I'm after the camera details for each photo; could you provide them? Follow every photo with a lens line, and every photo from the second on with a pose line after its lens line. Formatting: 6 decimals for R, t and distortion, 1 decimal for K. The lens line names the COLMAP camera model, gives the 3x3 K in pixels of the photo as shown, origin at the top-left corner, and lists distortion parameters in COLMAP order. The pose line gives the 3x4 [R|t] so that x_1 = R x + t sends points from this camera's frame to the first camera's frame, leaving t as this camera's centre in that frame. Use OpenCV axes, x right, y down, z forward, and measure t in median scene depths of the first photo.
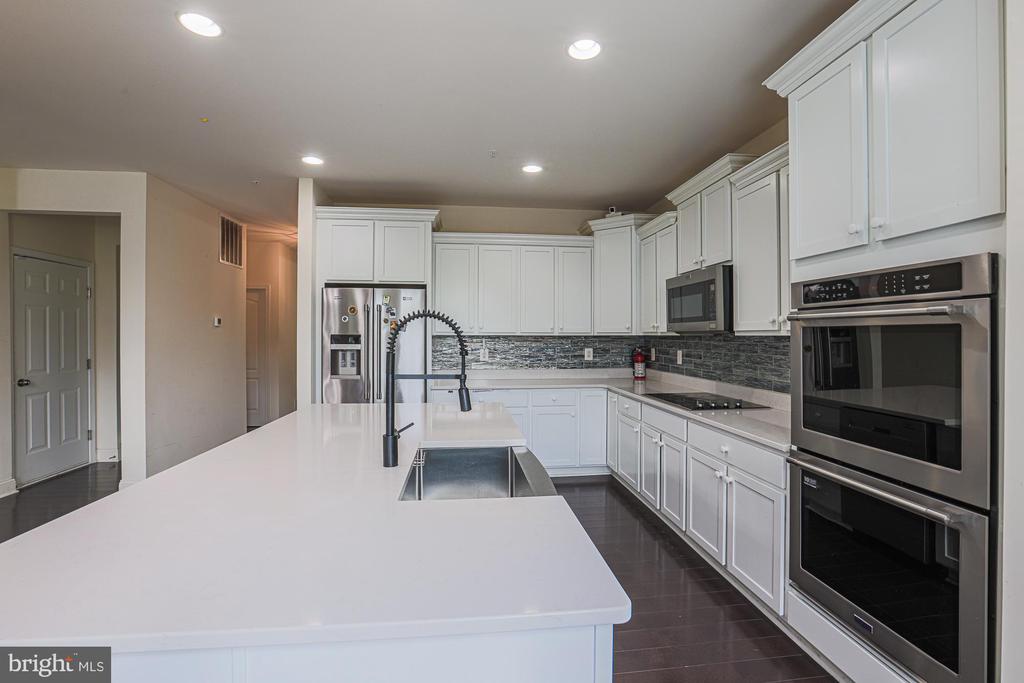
lens RADIAL K [[471.5, 0, 512.0], [0, 471.5, 341.5], [0, 0, 1]] dist [-0.049536, 0.020230]
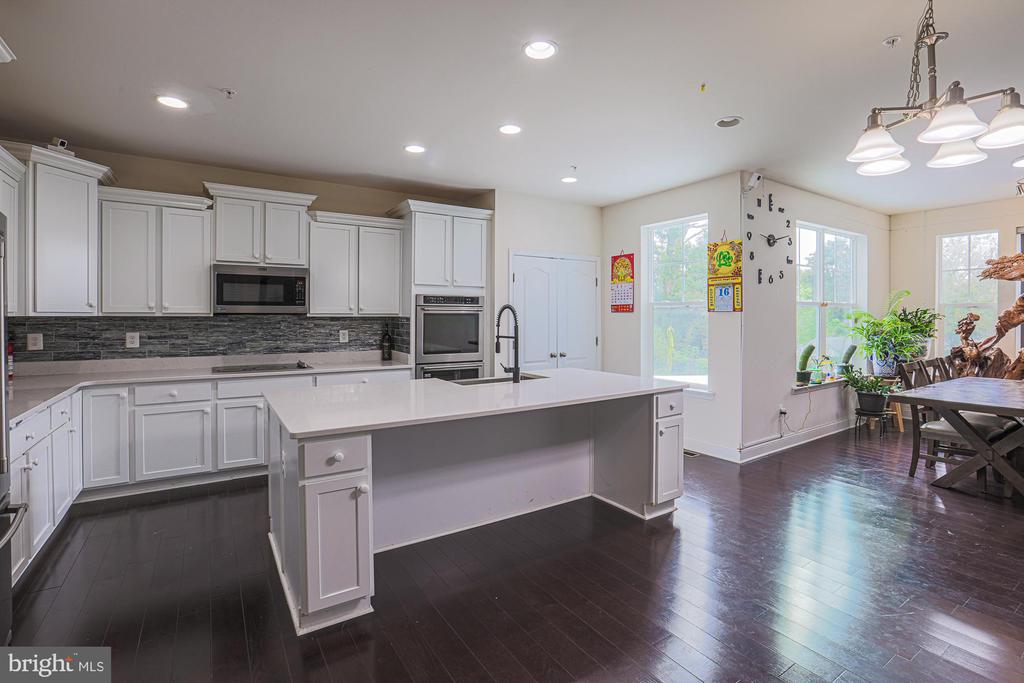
lens RADIAL K [[475.6, 0, 518.0], [0, 475.6, 328.7], [0, 0, 1]] dist [-0.050227, 0.021303]
pose [[-0.453054, -0.026484, 0.891090, -0.814644], [0.007928, 0.999399, 0.033734, -0.013533], [-0.891448, 0.022347, -0.452572, 0.757041]]
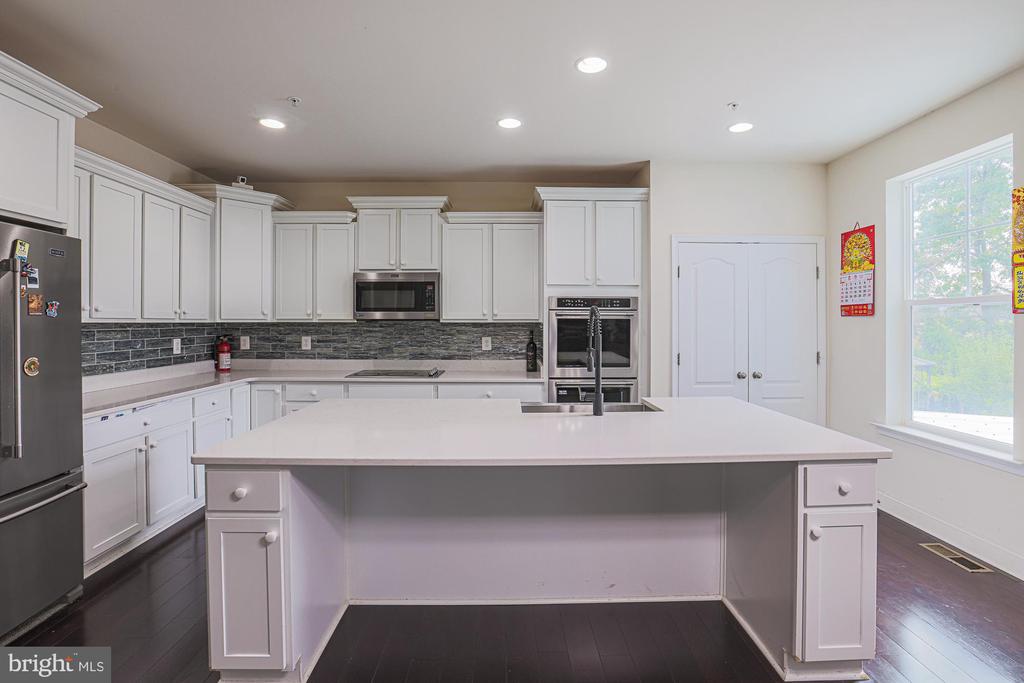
lens RADIAL K [[480.1, 0, 518.2], [0, 480.1, 329.9], [0, 0, 1]] dist [-0.055586, 0.022652]
pose [[0.087852, -0.018275, 0.995966, -0.680093], [0.011669, 0.999782, 0.017316, -0.009026], [-0.996065, 0.010101, 0.088046, 0.442353]]
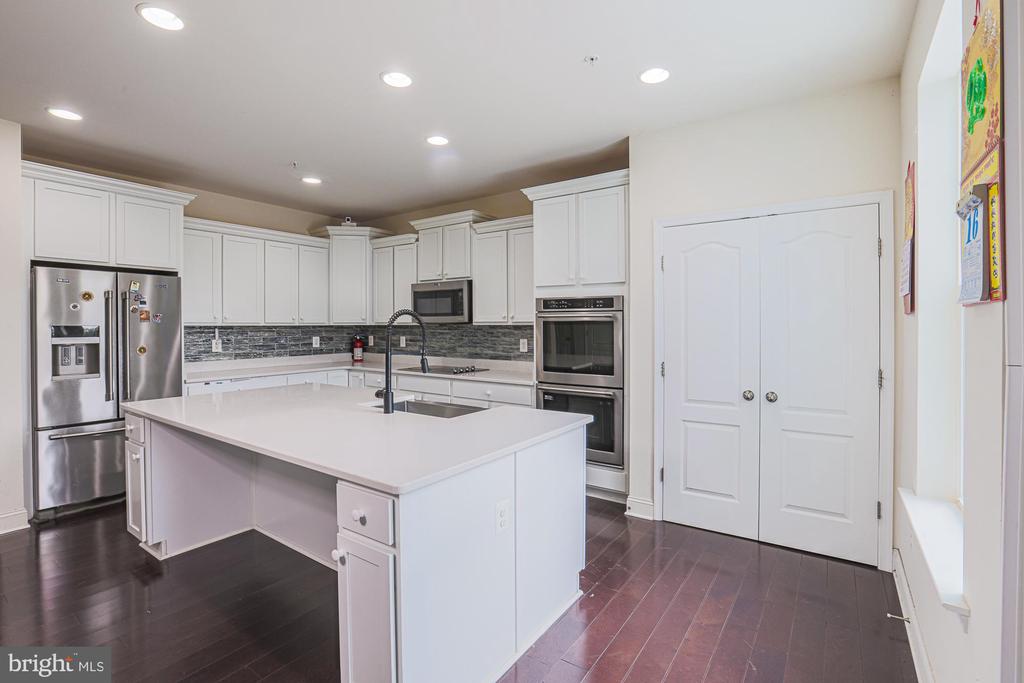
lens RADIAL K [[475.6, 0, 518.0], [0, 475.6, 328.7], [0, 0, 1]] dist [-0.050227, 0.021303]
pose [[0.655557, -0.009486, 0.755086, -0.445730], [0.012308, 0.999922, 0.001877, -0.001409], [-0.755046, 0.008063, 0.655623, -0.118124]]
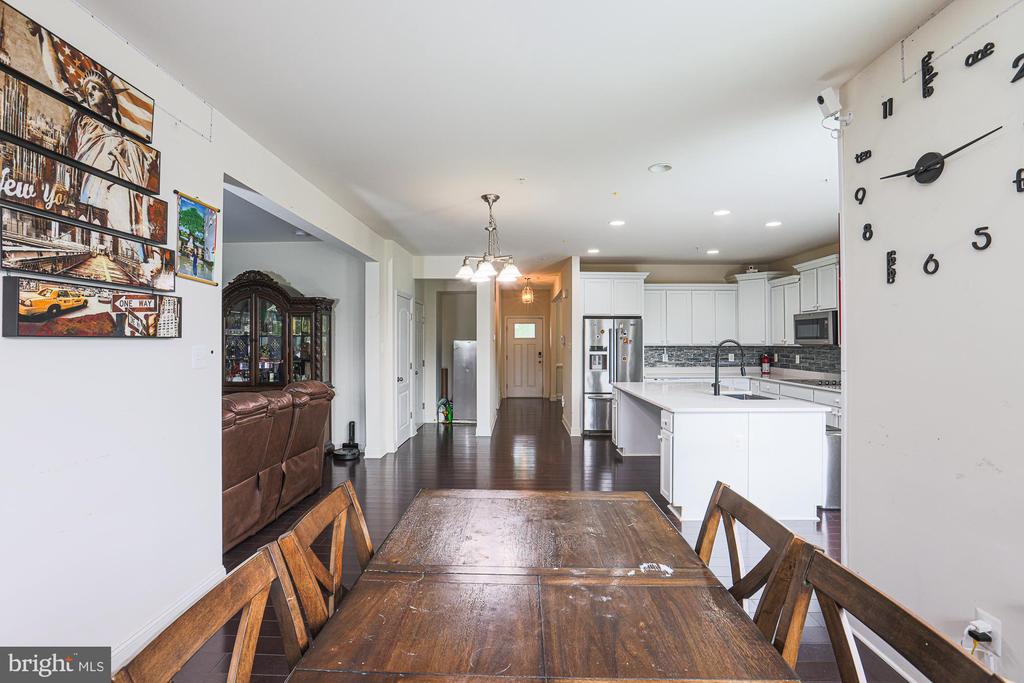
lens RADIAL K [[471.5, 0, 512.0], [0, 471.5, 341.5], [0, 0, 1]] dist [-0.049536, 0.020230]
pose [[0.992311, -0.003277, -0.123729, -0.442509], [0.001604, 0.999906, -0.013613, -0.008005], [0.123762, 0.013310, 0.992223, -0.751006]]
